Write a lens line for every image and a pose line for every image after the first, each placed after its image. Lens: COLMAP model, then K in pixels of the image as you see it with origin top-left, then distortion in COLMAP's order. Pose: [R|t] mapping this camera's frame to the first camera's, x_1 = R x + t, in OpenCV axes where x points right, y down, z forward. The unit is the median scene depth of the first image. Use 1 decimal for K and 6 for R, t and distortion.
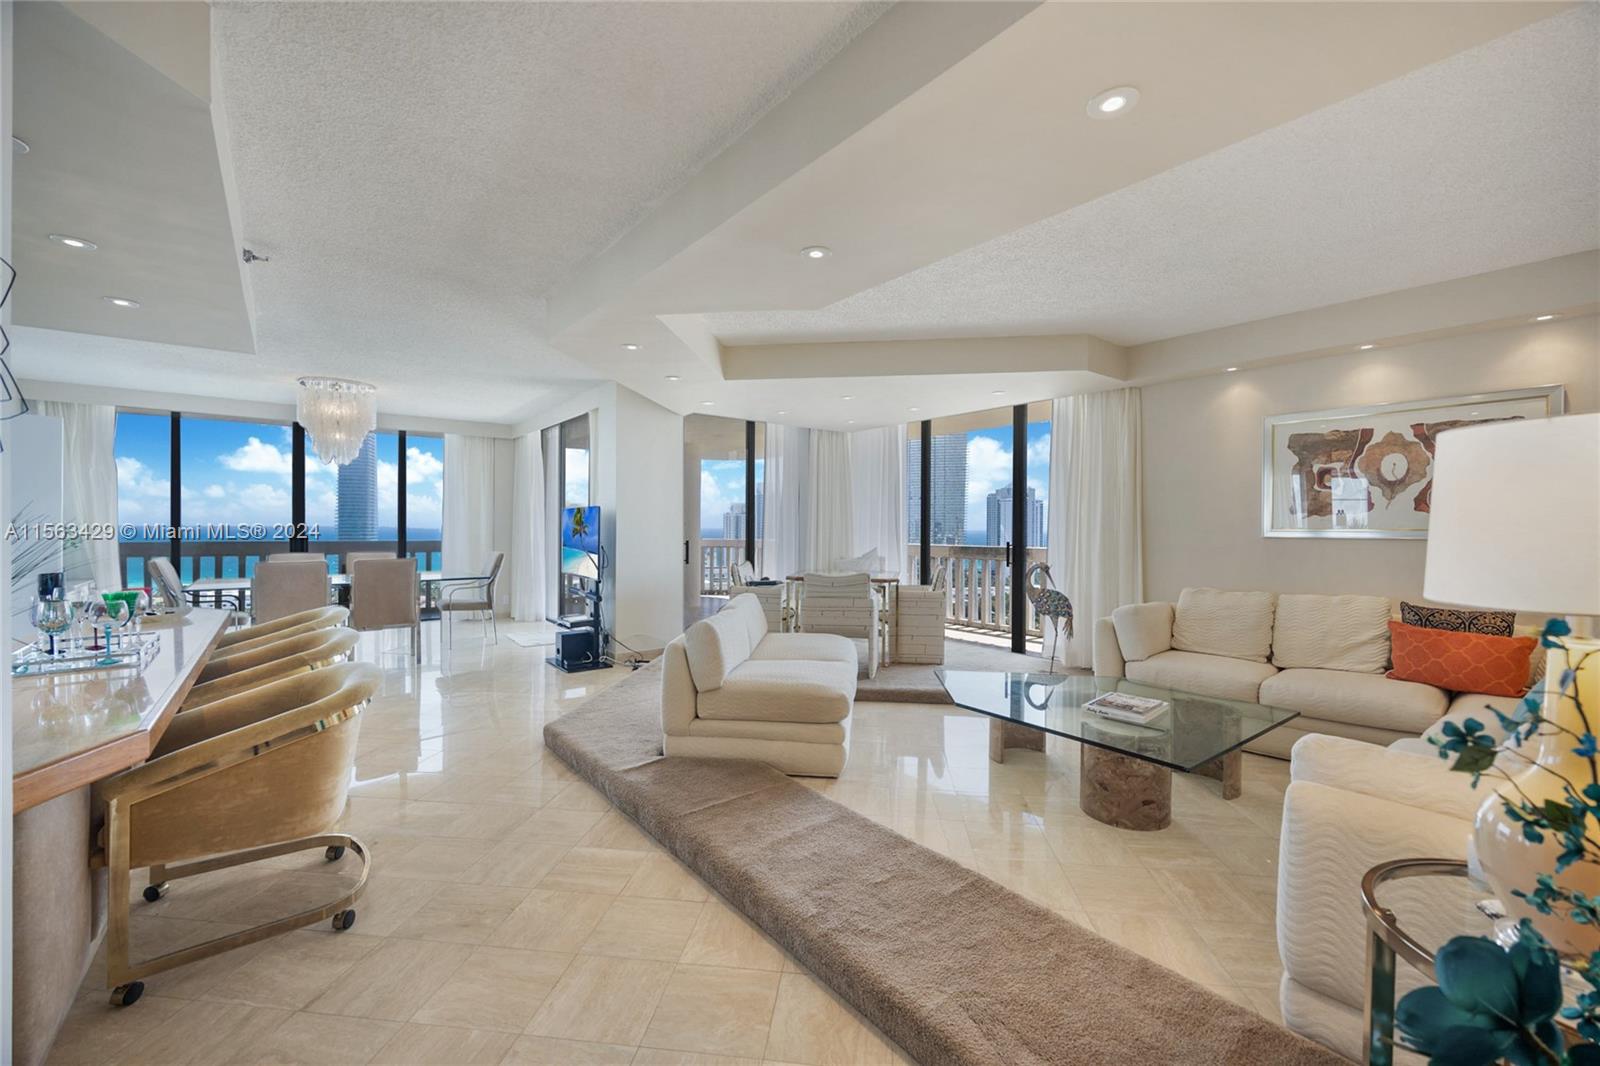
lens RADIAL K [[640.7, 0, 800.0], [0, 640.7, 533.0], [0, 0, 1]] dist [-0.000137, -0.000545]
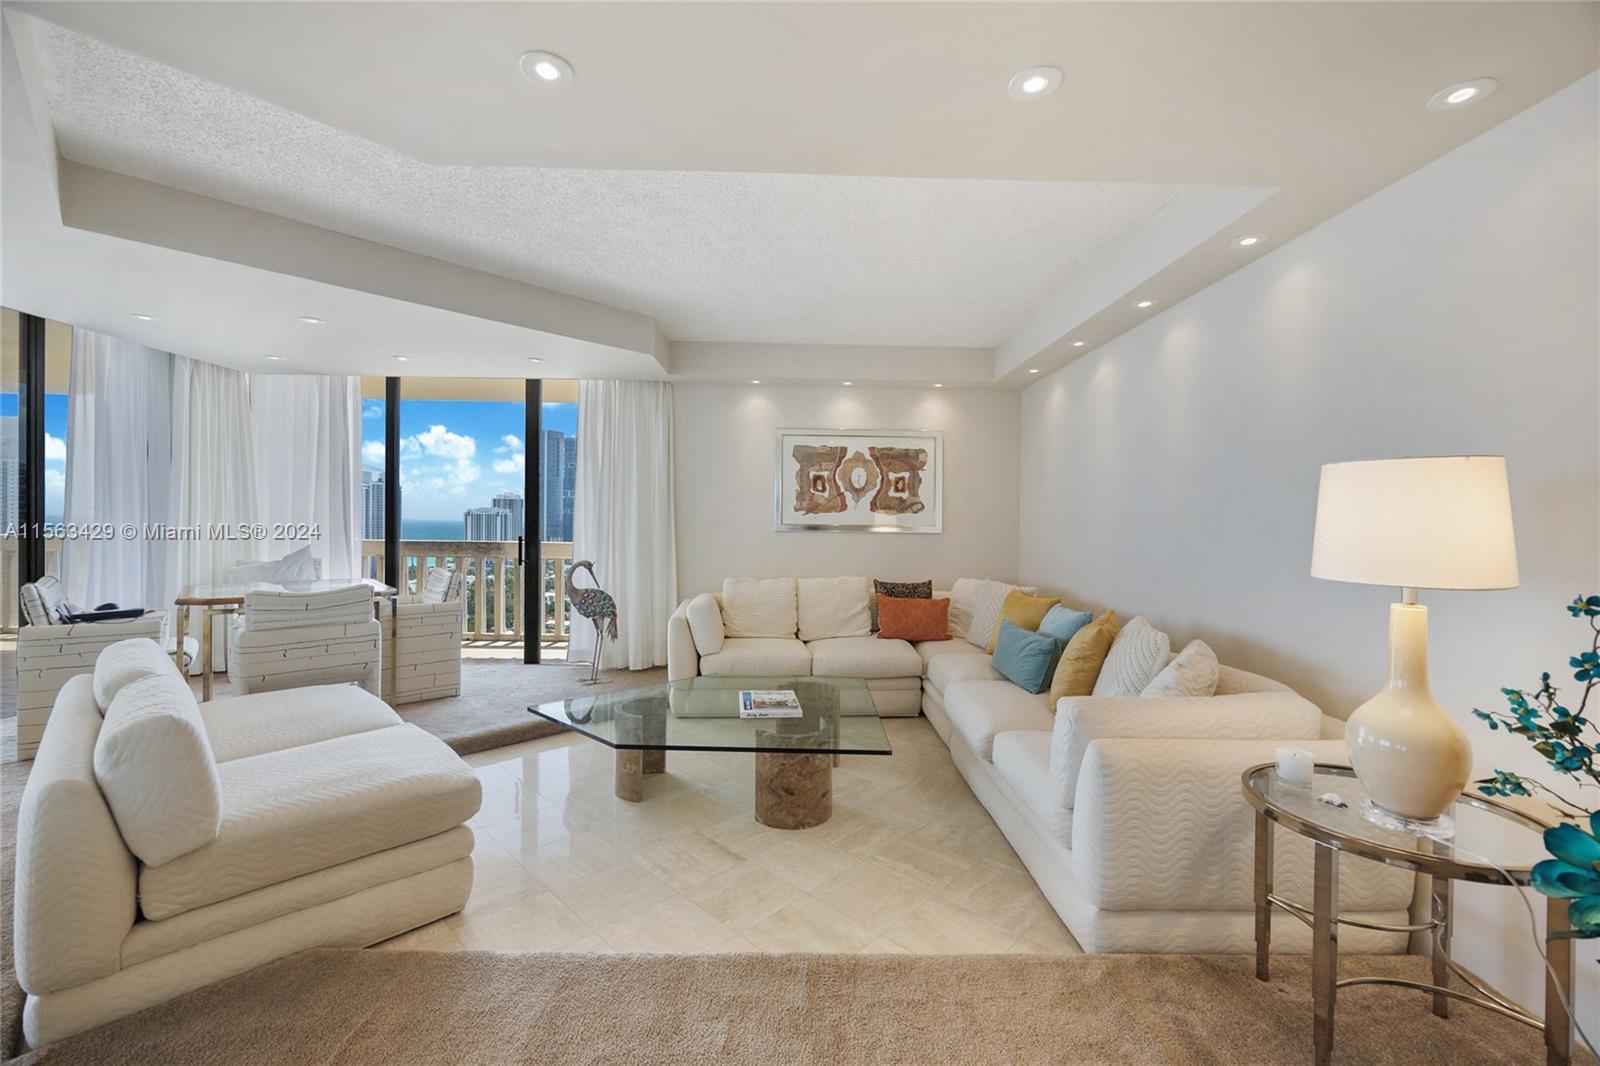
lens RADIAL K [[640.7, 0, 800.0], [0, 640.7, 533.0], [0, 0, 1]] dist [-0.000137, -0.000545]
pose [[0.614784, -0.006650, 0.788667, -0.181946], [-0.004777, 0.999915, 0.012155, -0.004268], [-0.788681, -0.011241, 0.614700, 0.264272]]
